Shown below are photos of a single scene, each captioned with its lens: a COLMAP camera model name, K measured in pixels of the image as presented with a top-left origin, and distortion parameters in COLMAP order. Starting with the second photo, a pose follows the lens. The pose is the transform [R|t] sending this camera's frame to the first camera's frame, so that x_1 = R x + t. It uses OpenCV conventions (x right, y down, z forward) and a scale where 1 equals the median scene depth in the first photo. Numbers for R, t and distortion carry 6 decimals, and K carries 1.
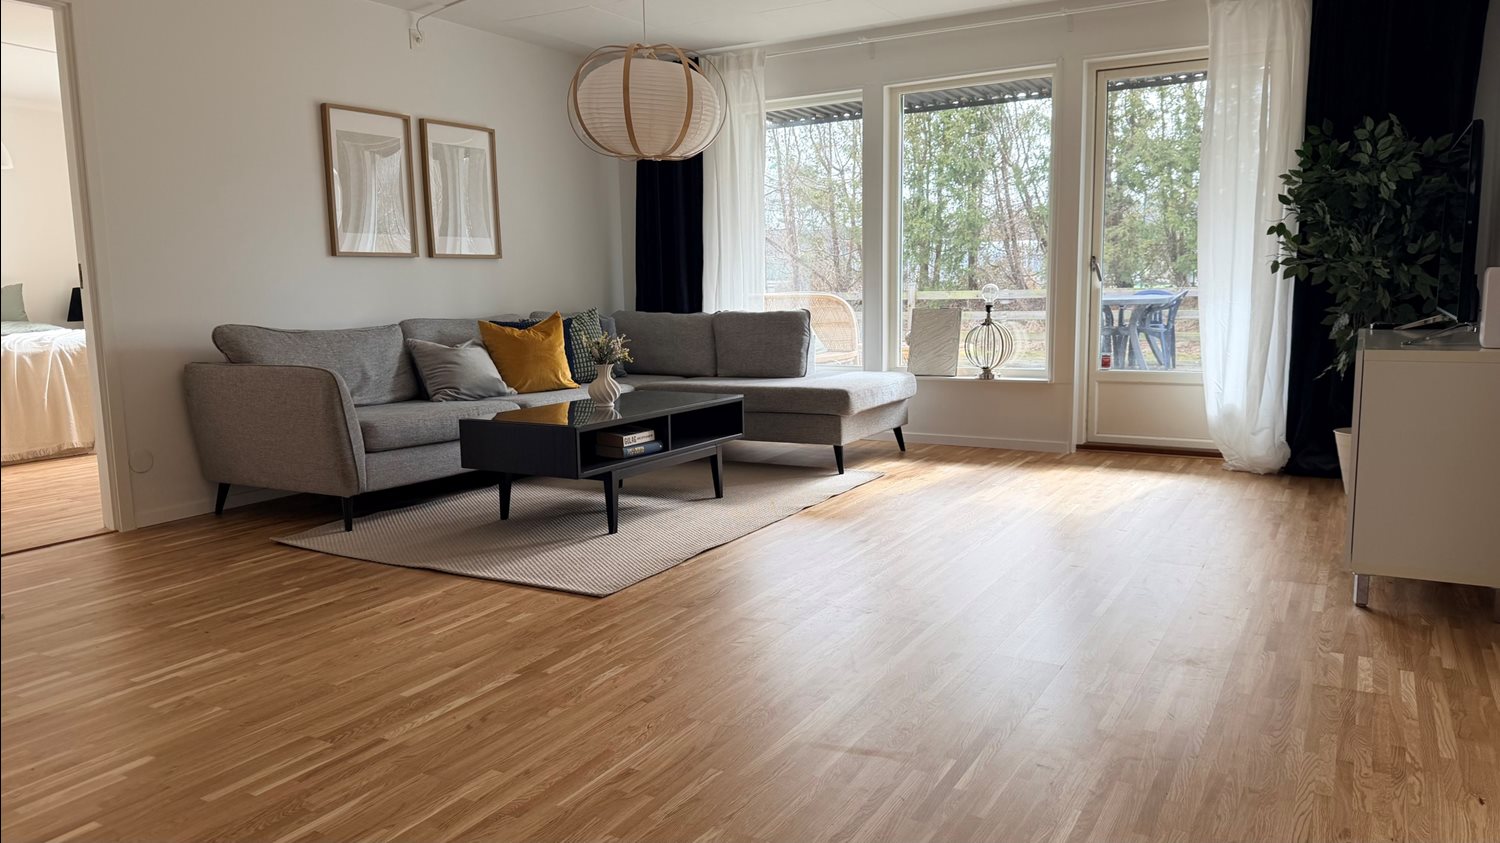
lens RADIAL K [[1035.0, 0, 750.0], [0, 1035.0, 421.5], [0, 0, 1]] dist [0.106177, -0.164081]
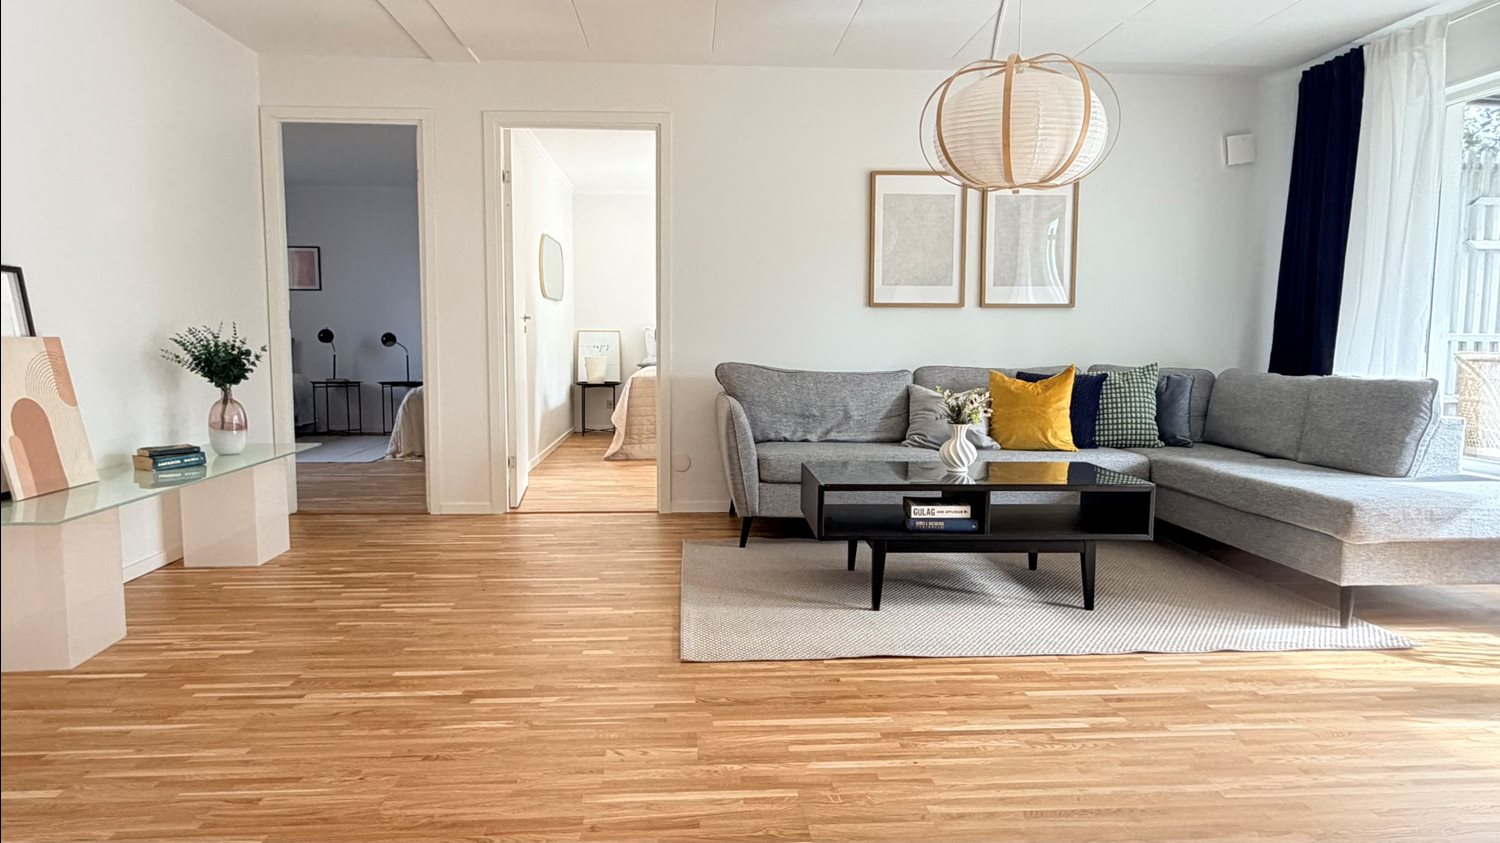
lens RADIAL K [[928.1, 0, 750.0], [0, 928.1, 421.5], [0, 0, 1]] dist [-0.006838, 0.001714]
pose [[0.559555, 0.097524, -0.823036, 0.453995], [-0.125694, 0.991552, 0.032037, -0.066392], [0.819207, 0.085524, 0.567086, 0.441589]]
